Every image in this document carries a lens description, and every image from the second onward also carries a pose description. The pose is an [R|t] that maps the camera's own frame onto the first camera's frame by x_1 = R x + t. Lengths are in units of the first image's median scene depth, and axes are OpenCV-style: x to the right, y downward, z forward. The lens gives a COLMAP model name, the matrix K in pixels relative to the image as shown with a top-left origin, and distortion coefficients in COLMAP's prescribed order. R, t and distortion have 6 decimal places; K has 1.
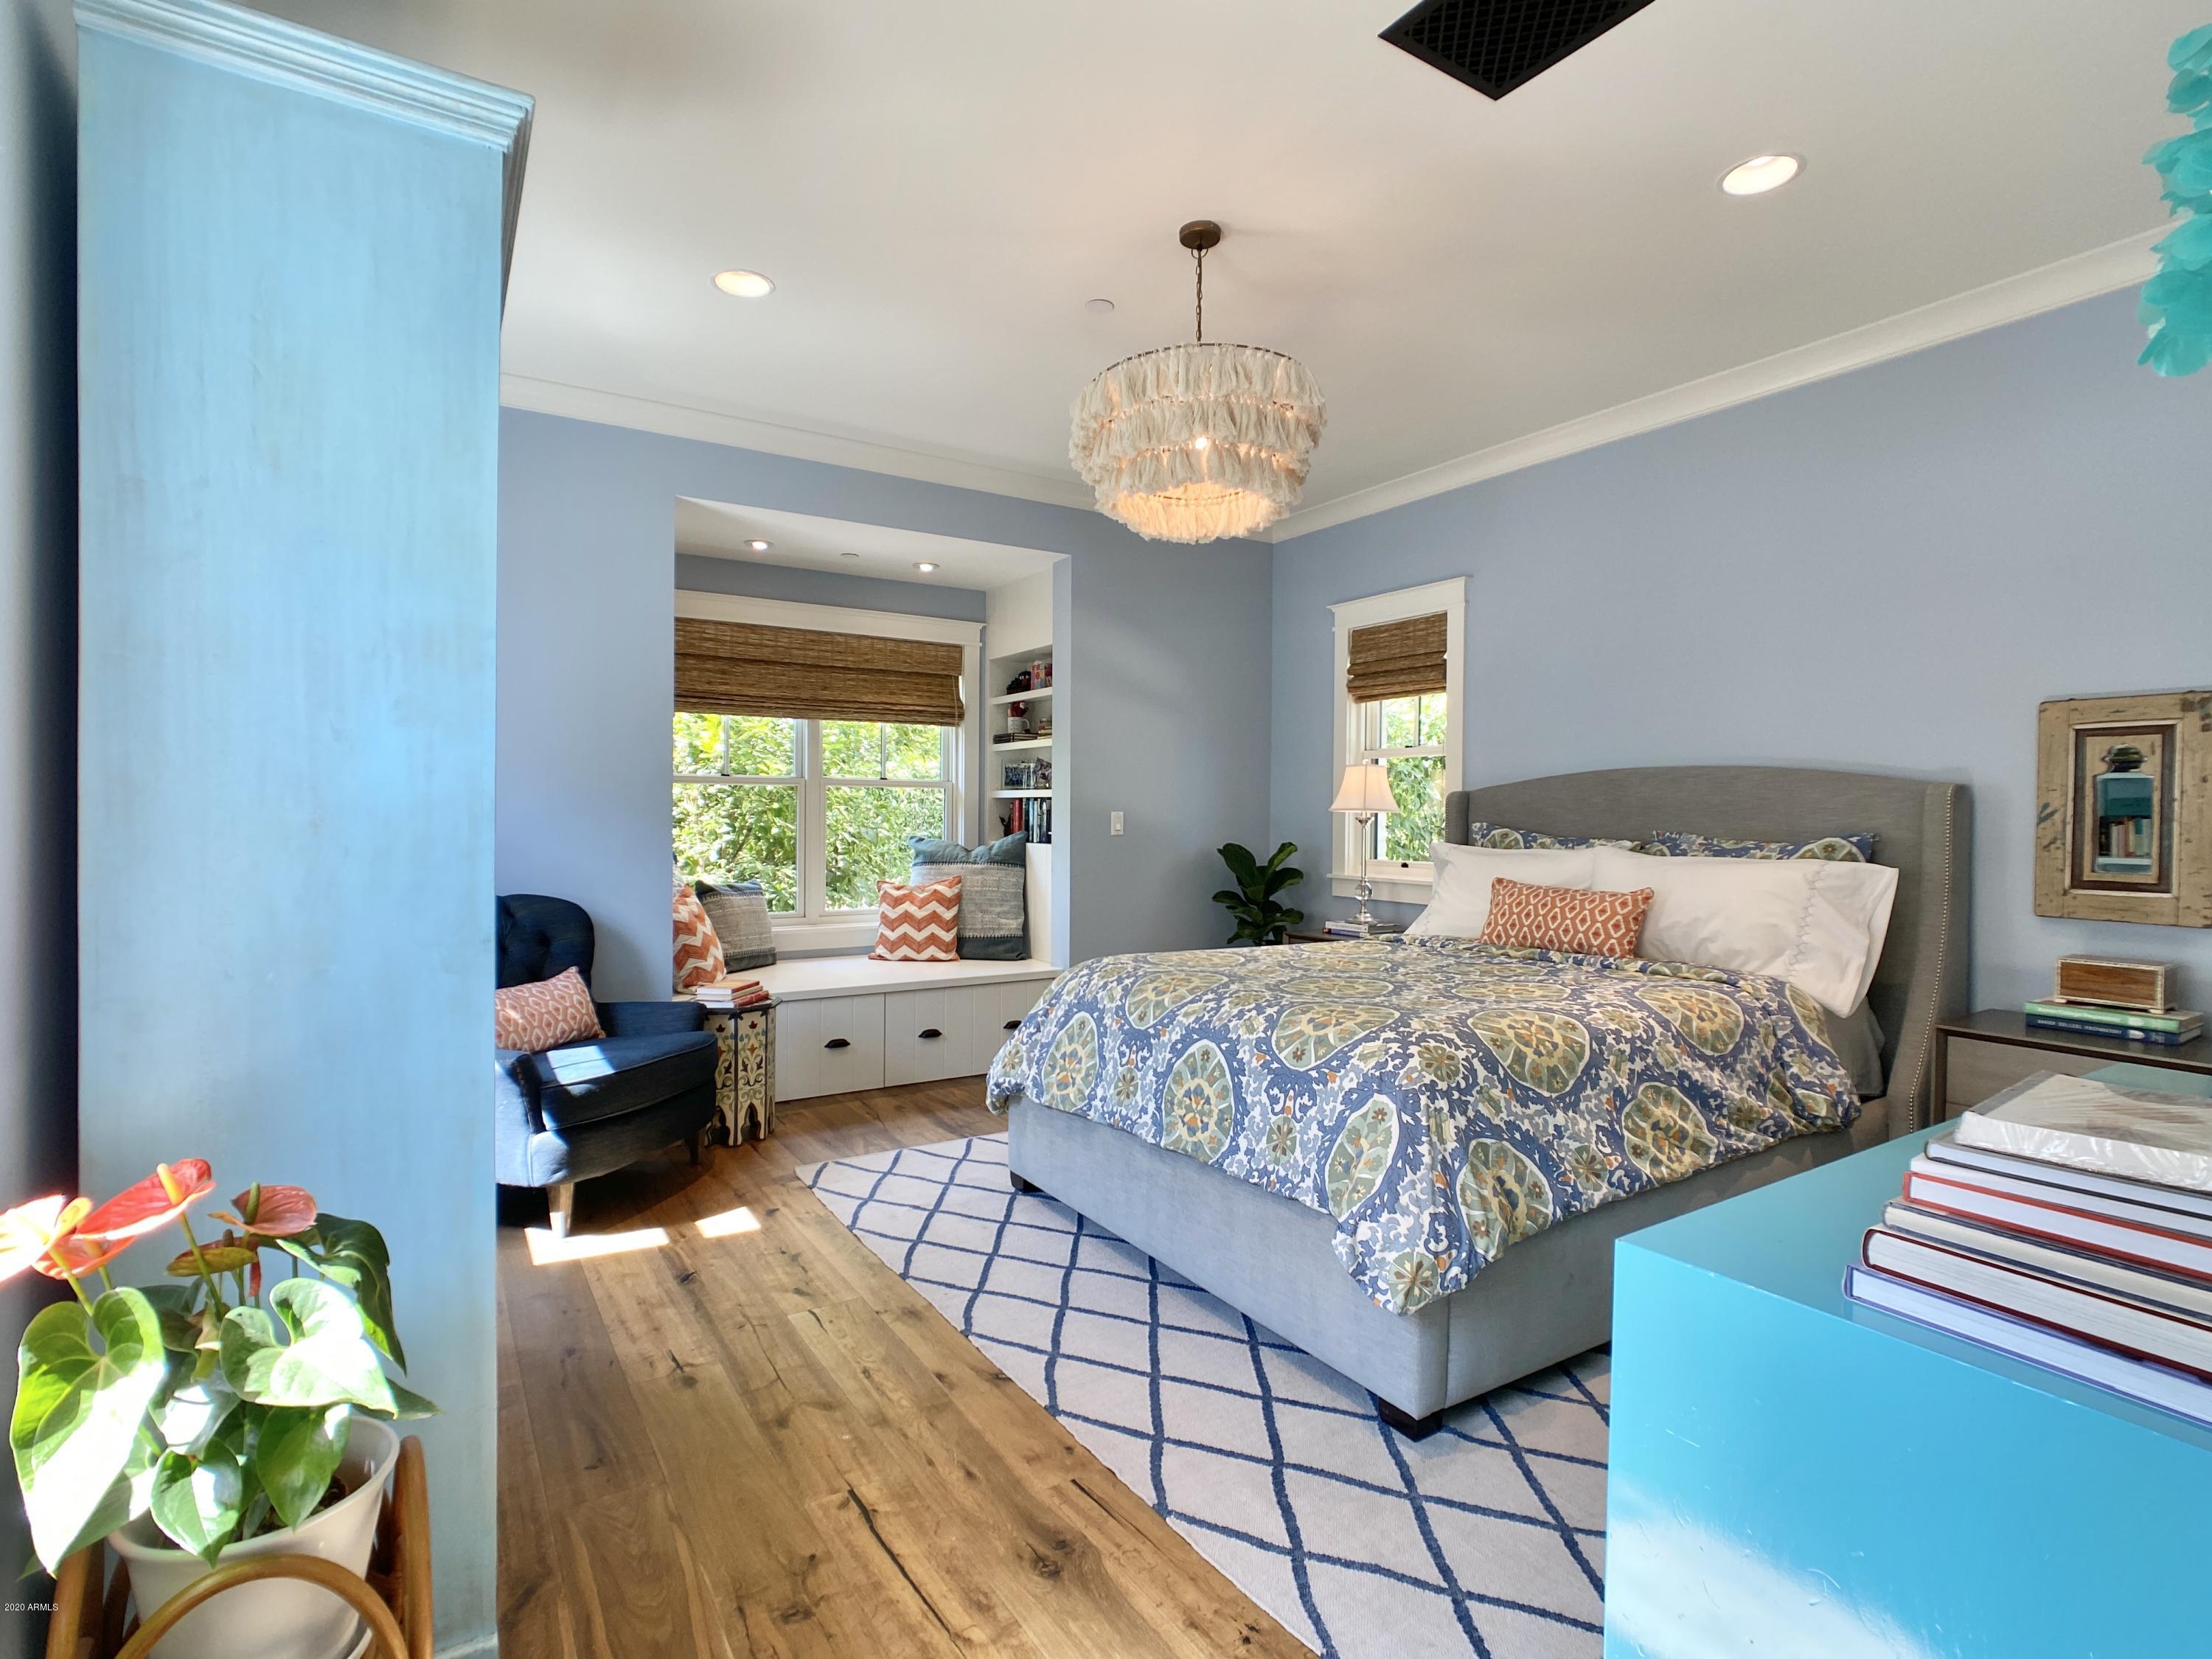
lens RADIAL K [[1097.4, 0, 1102.5], [0, 1097.4, 829.6], [0, 0, 1]] dist [-0.025544, 0.009939]
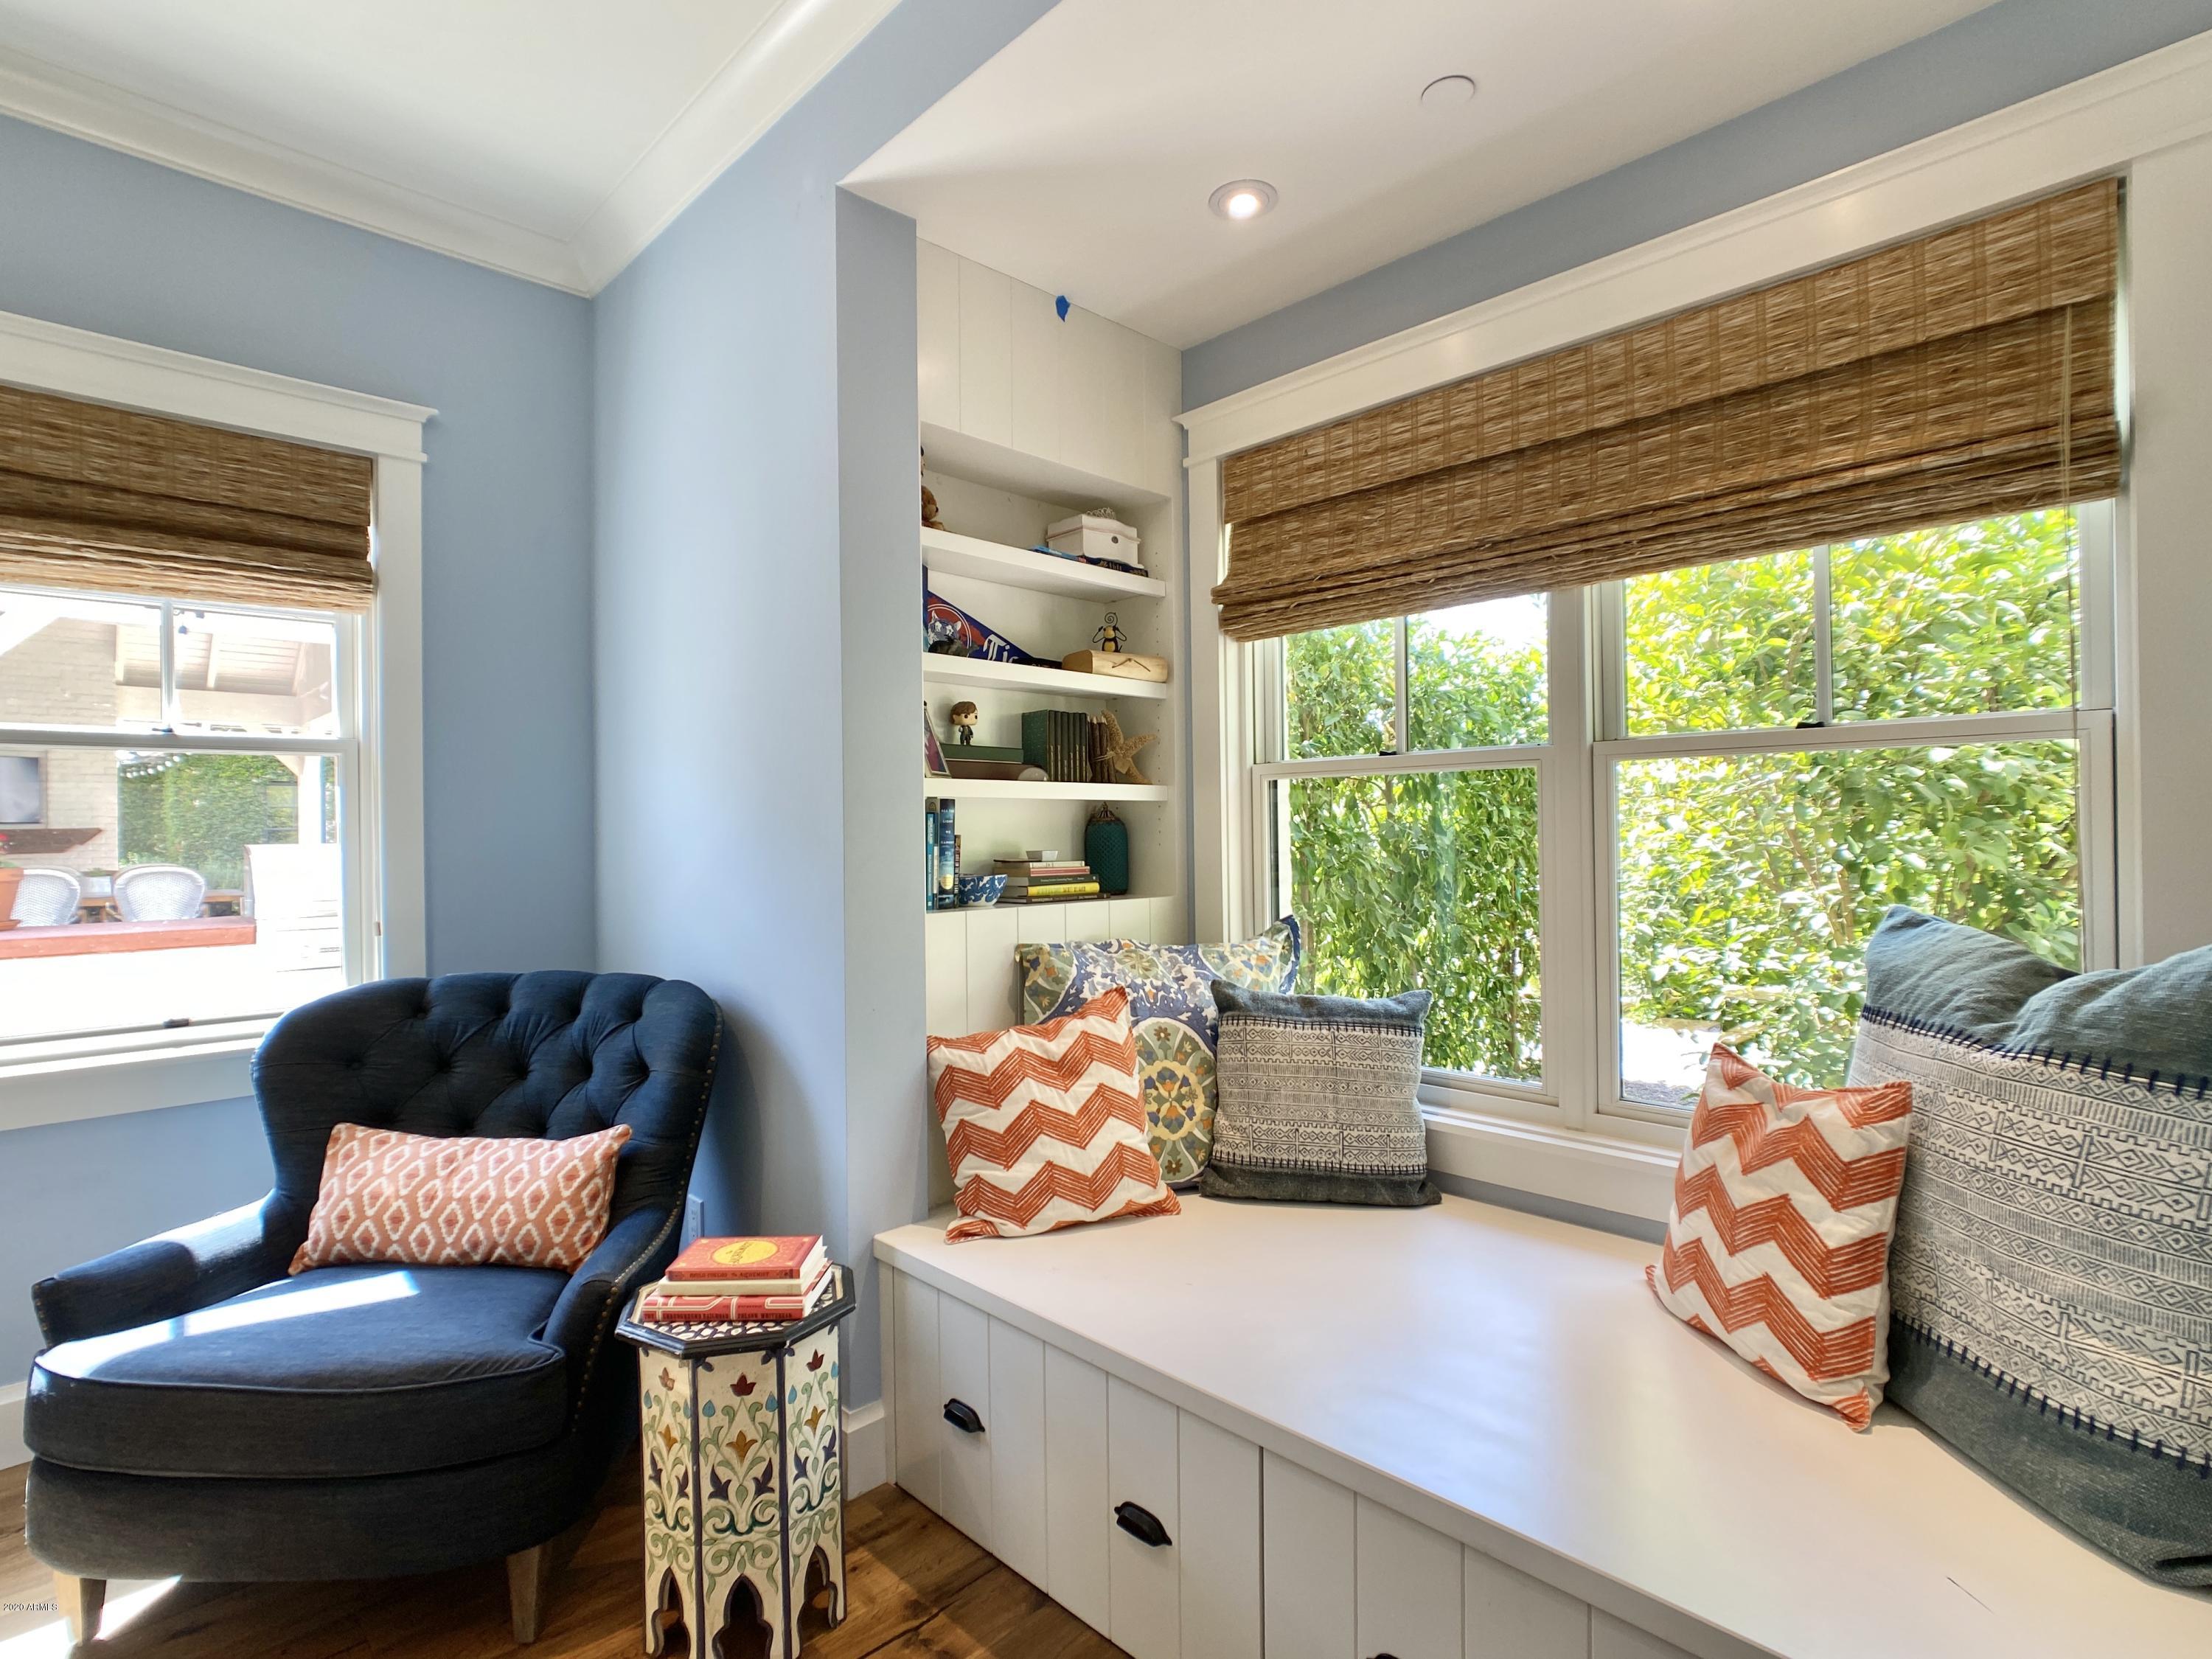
lens RADIAL K [[1097.4, 0, 1091.6], [0, 1097.4, 825.5], [0, 0, 1]] dist [-0.025544, 0.009939]
pose [[0.206010, -0.014314, -0.978445, 0.073209], [-0.000361, 0.999892, -0.014703, -0.012754], [0.978550, 0.003382, 0.205983, 0.772331]]
